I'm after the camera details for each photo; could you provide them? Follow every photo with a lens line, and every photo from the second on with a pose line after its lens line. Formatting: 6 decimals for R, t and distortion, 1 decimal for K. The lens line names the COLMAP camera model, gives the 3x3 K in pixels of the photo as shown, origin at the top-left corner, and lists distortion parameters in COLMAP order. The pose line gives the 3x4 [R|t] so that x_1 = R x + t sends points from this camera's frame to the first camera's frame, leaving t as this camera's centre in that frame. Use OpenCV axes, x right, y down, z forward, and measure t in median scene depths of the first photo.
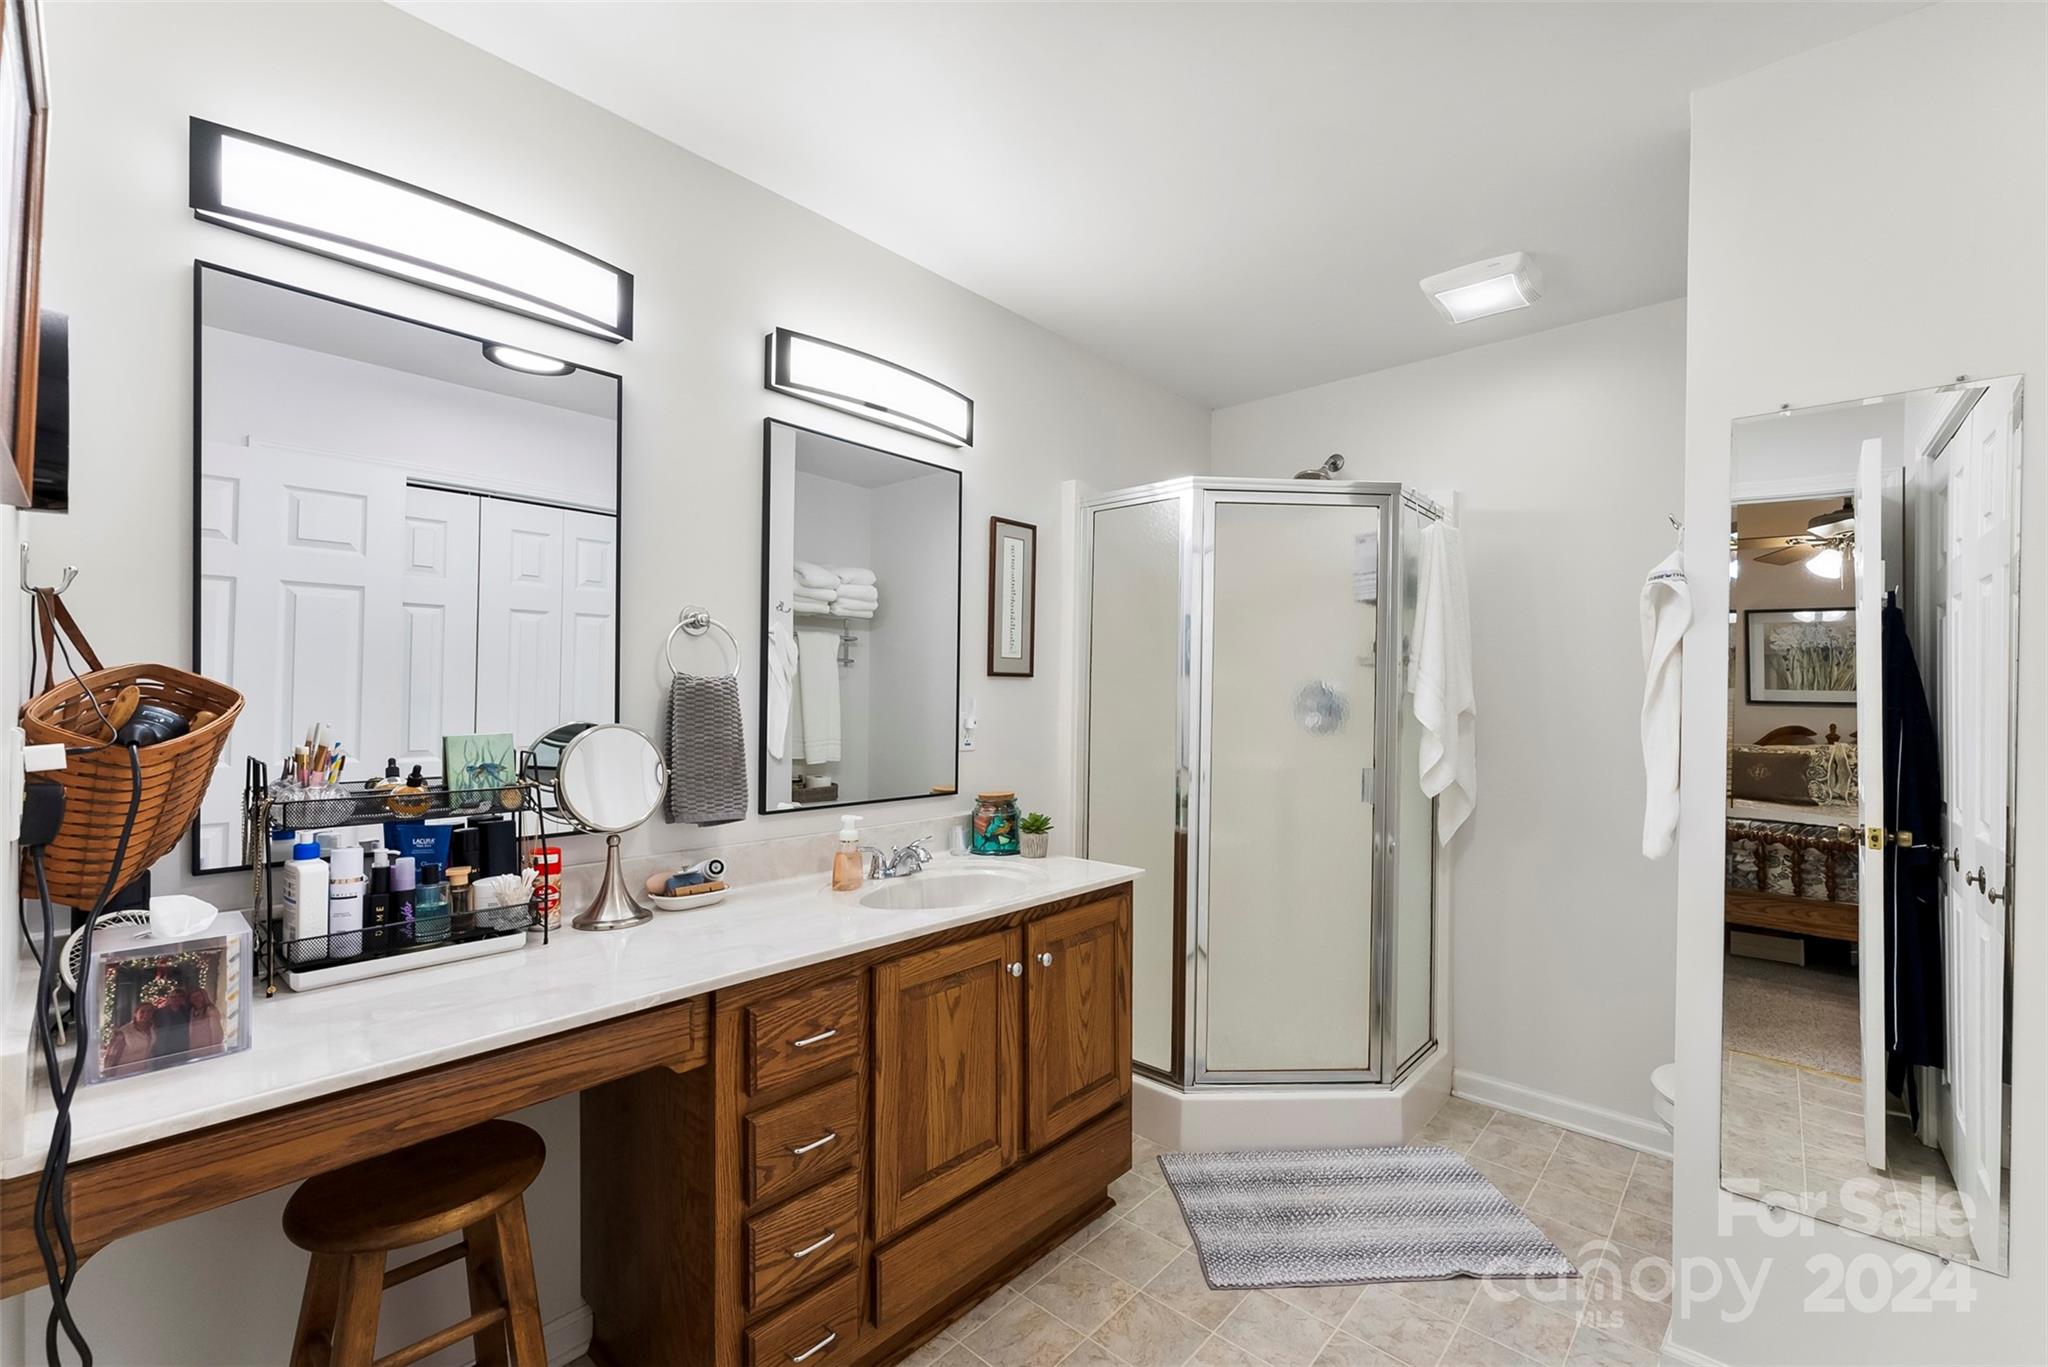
lens RADIAL K [[823.6, 0, 1018.3], [0, 823.6, 689.5], [0, 0, 1]] dist [-0.002803, 0.000109]
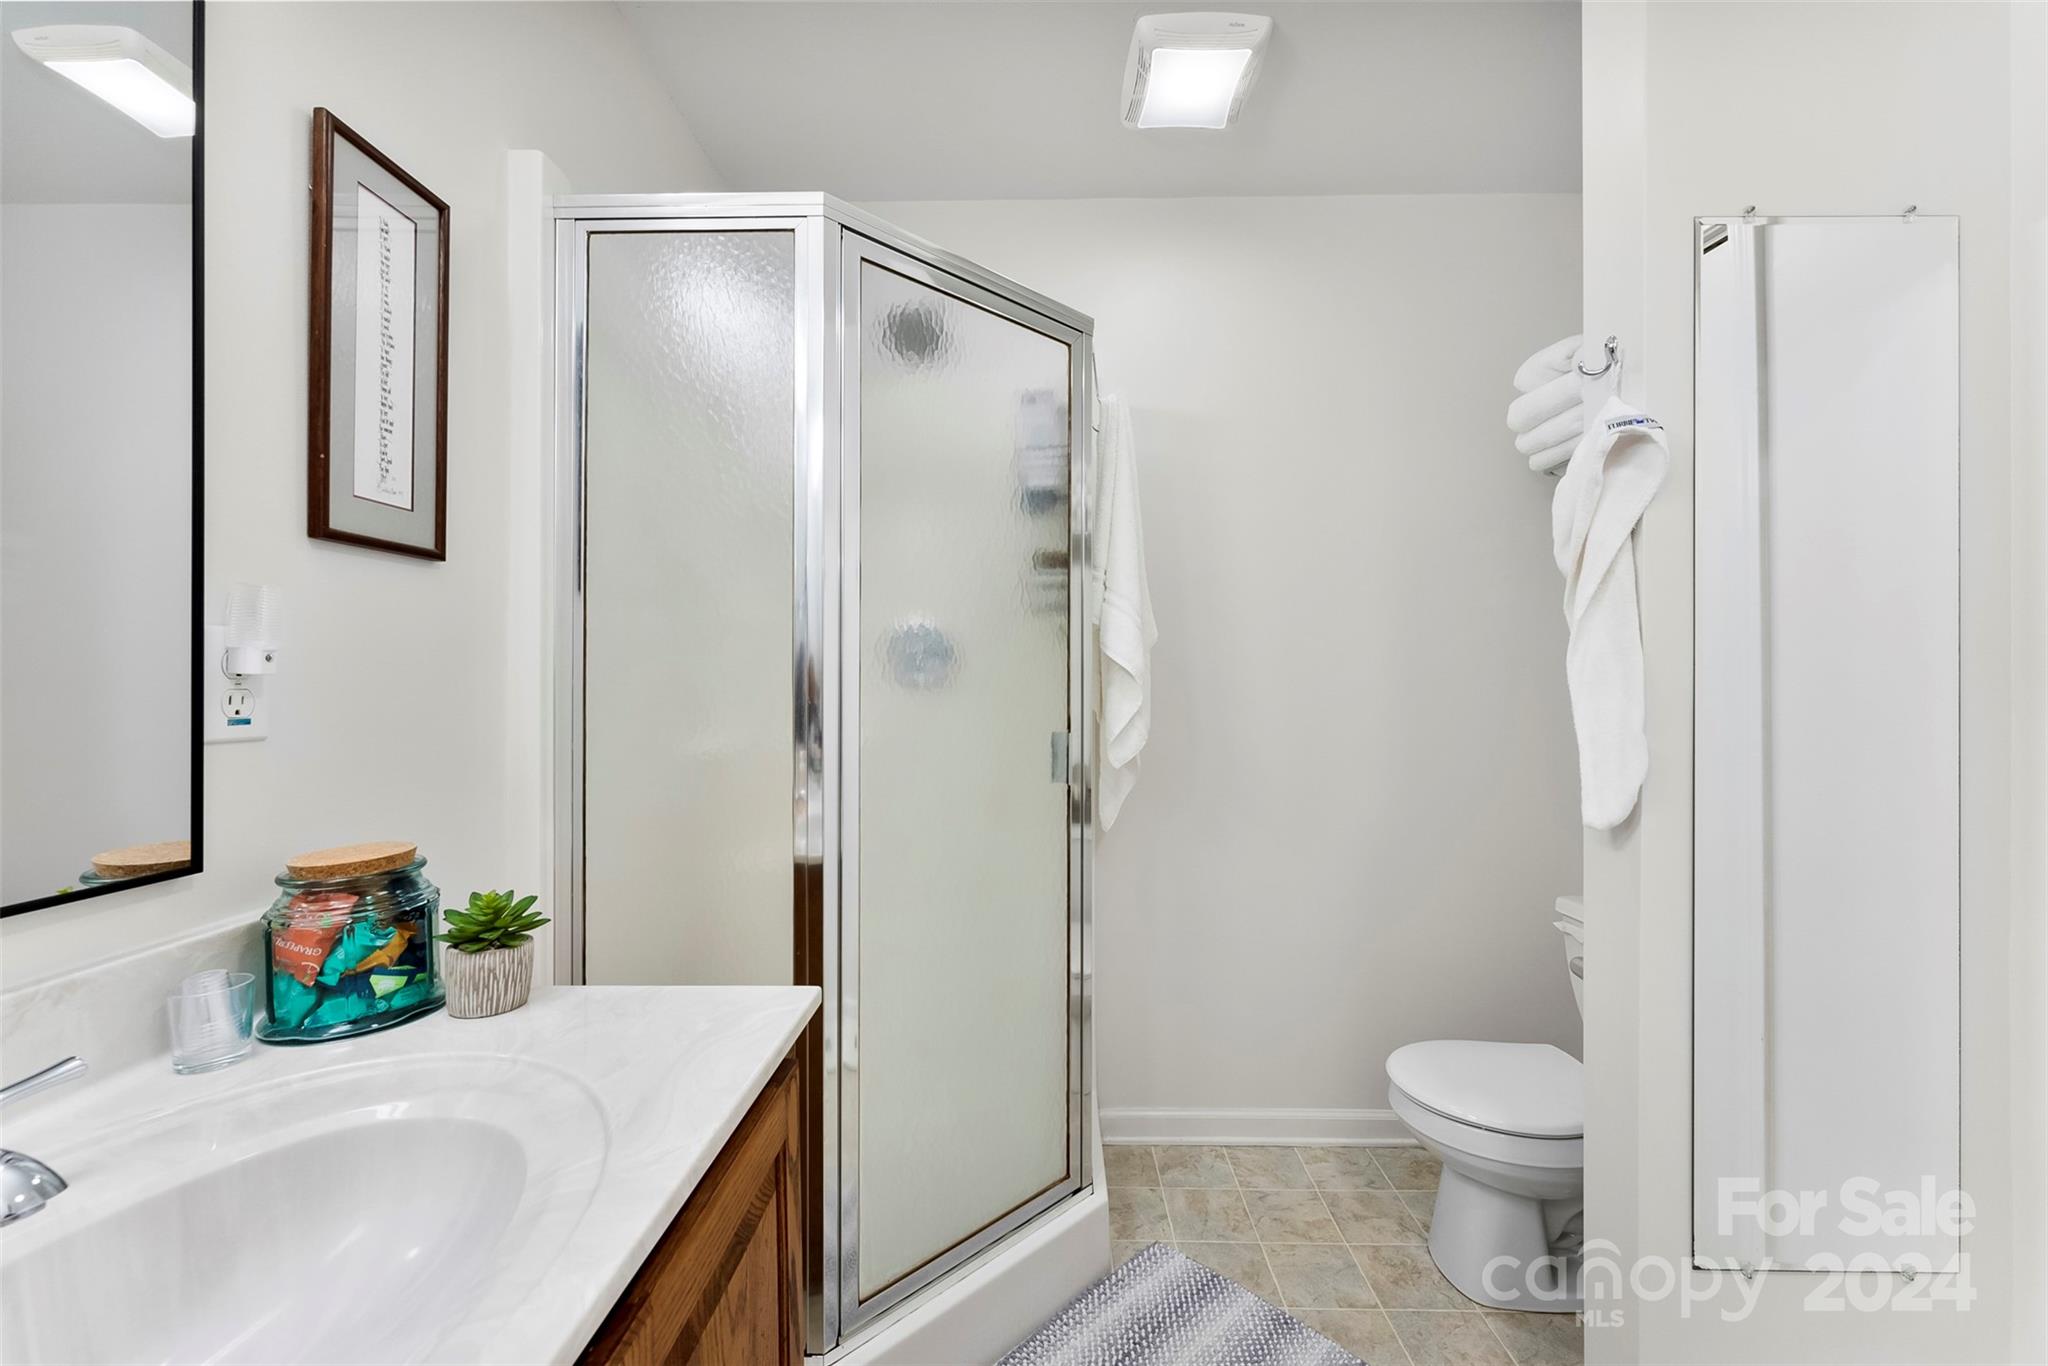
lens RADIAL K [[823.6, 0, 1027.8], [0, 823.6, 683.3], [0, 0, 1]] dist [-0.002803, 0.000109]
pose [[0.750458, -0.012644, 0.660797, -0.042426], [0.000556, 0.999829, 0.018500, 0.045408], [-0.660918, -0.013516, 0.750336, 0.542083]]
